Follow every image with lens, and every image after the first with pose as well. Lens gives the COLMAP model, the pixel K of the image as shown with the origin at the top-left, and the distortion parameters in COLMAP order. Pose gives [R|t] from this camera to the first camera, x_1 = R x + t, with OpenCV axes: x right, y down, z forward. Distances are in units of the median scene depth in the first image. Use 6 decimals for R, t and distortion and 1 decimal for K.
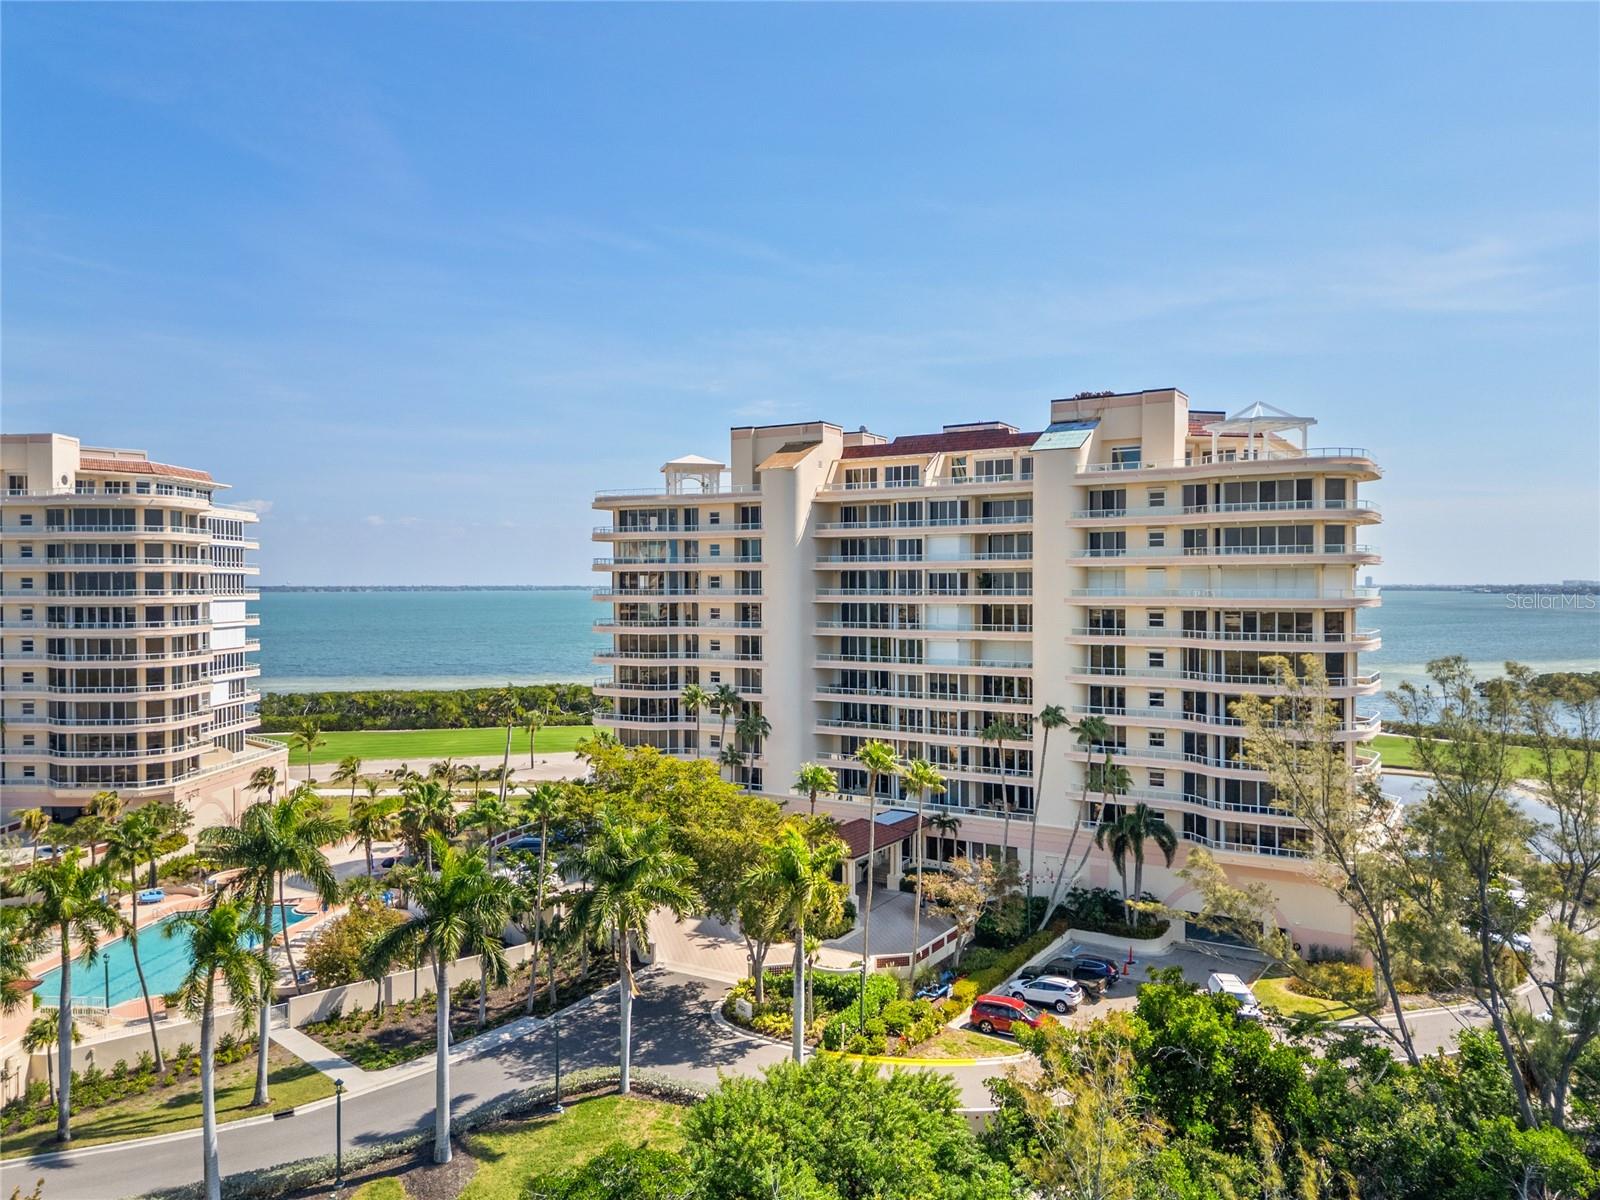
lens RADIAL K [[1147.7, 0, 800.0], [0, 1147.7, 600.0], [0, 0, 1]] dist [0.079556, -0.079944]
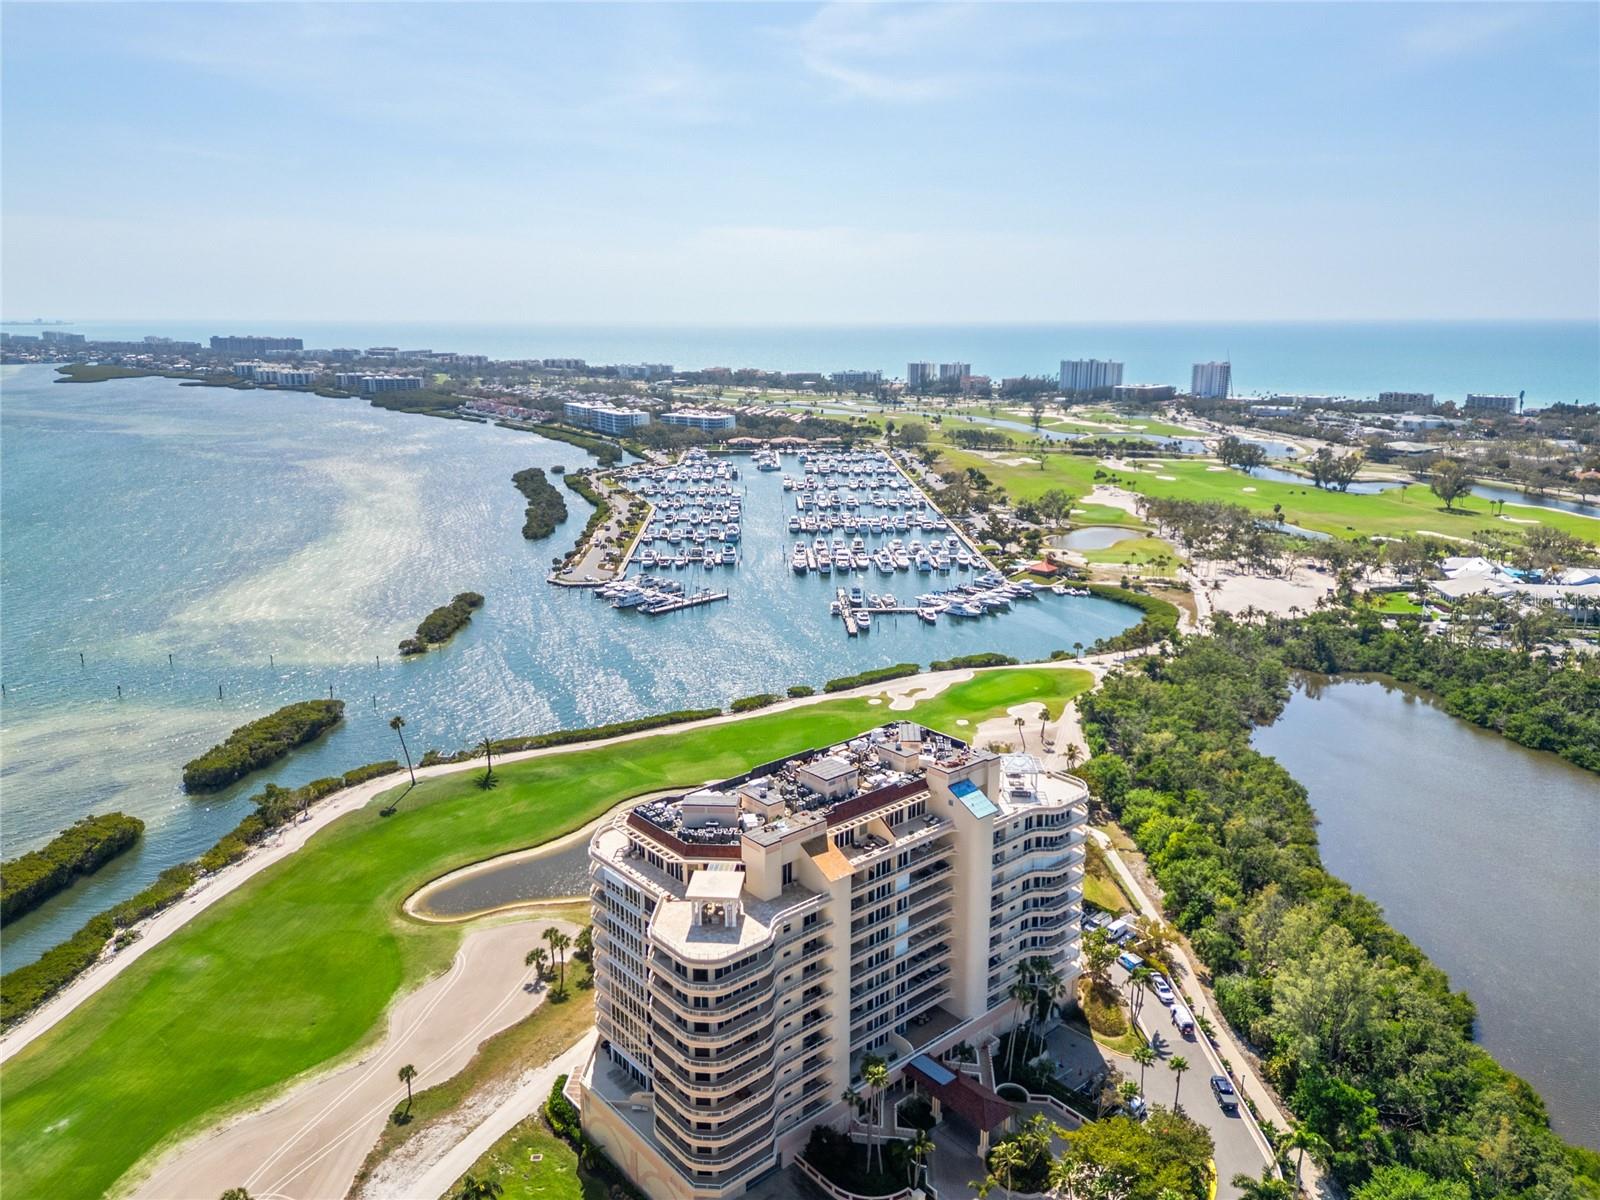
lens RADIAL K [[1114.8, 0, 805.3], [0, 1114.8, 626.6], [0, 0, 1]] dist [0.077940, -0.073740]
pose [[0.307297, -0.250919, 0.917937, -1.136556], [0.009255, 0.965353, 0.260783, -0.731465], [-0.951569, -0.071643, 0.298973, 0.688593]]
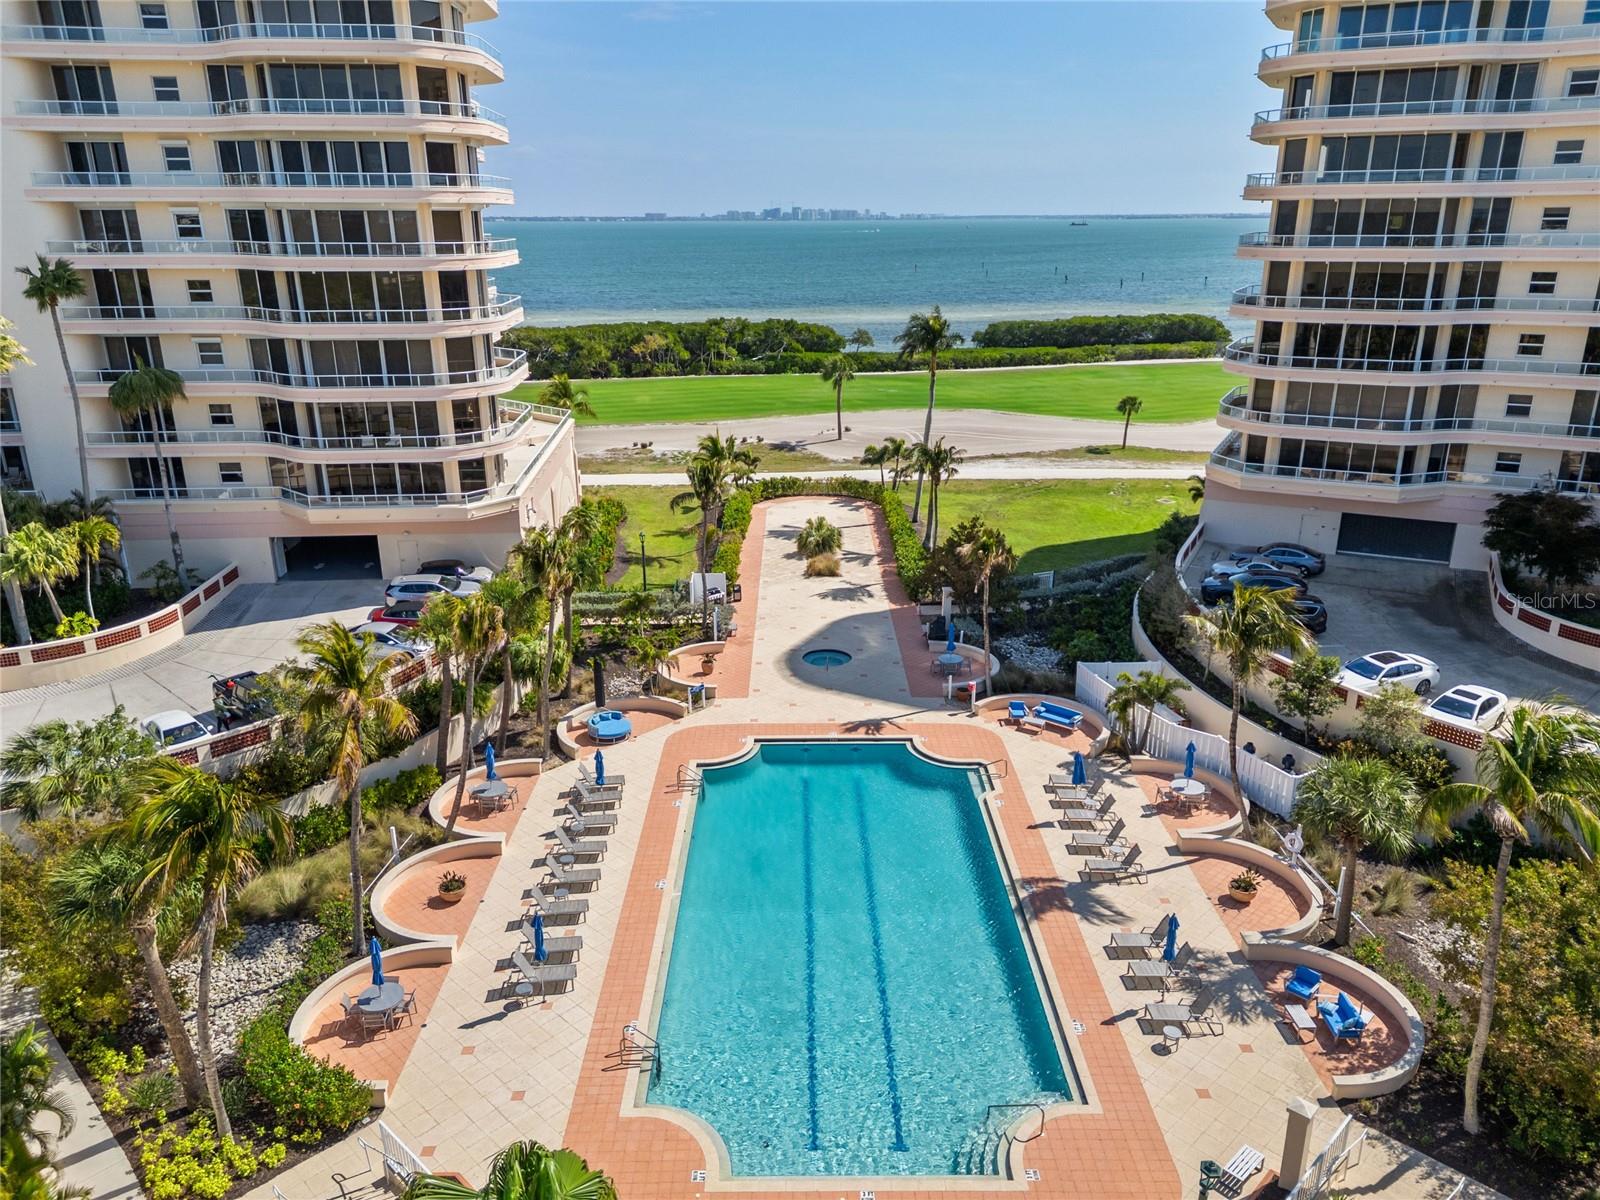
lens RADIAL K [[1132.7, 0, 800.2], [0, 1132.7, 609.6], [0, 0, 1]] dist [0.101297, -0.117589]
pose [[0.997237, -0.026083, 0.069562, -0.481691], [0.002894, 0.949272, 0.314444, 0.044741], [-0.074235, -0.313374, 0.946724, 0.508224]]
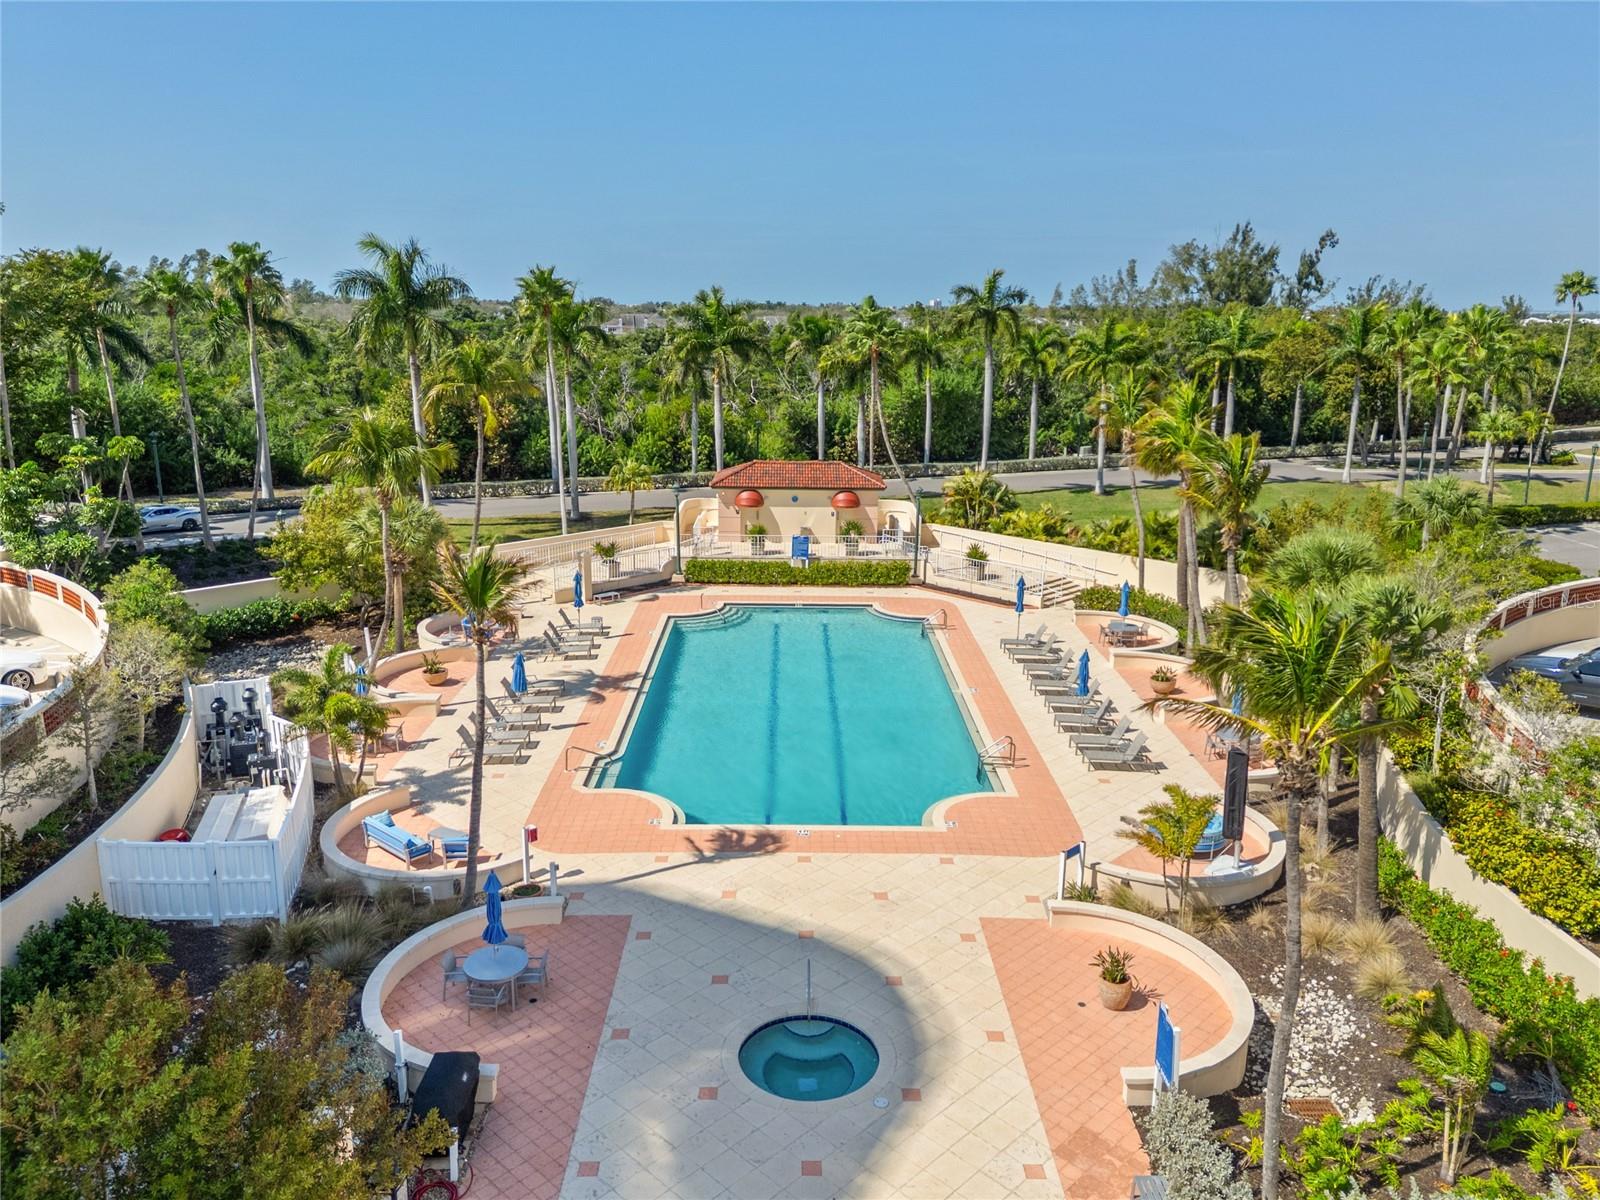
lens RADIAL K [[1147.7, 0, 800.0], [0, 1147.7, 600.0], [0, 0, 1]] dist [0.079556, -0.079944]
pose [[-0.997085, 0.004459, -0.076173, -0.413238], [-0.014925, 0.967612, 0.252002, 0.117594], [0.074829, 0.252404, -0.964724, 1.208245]]
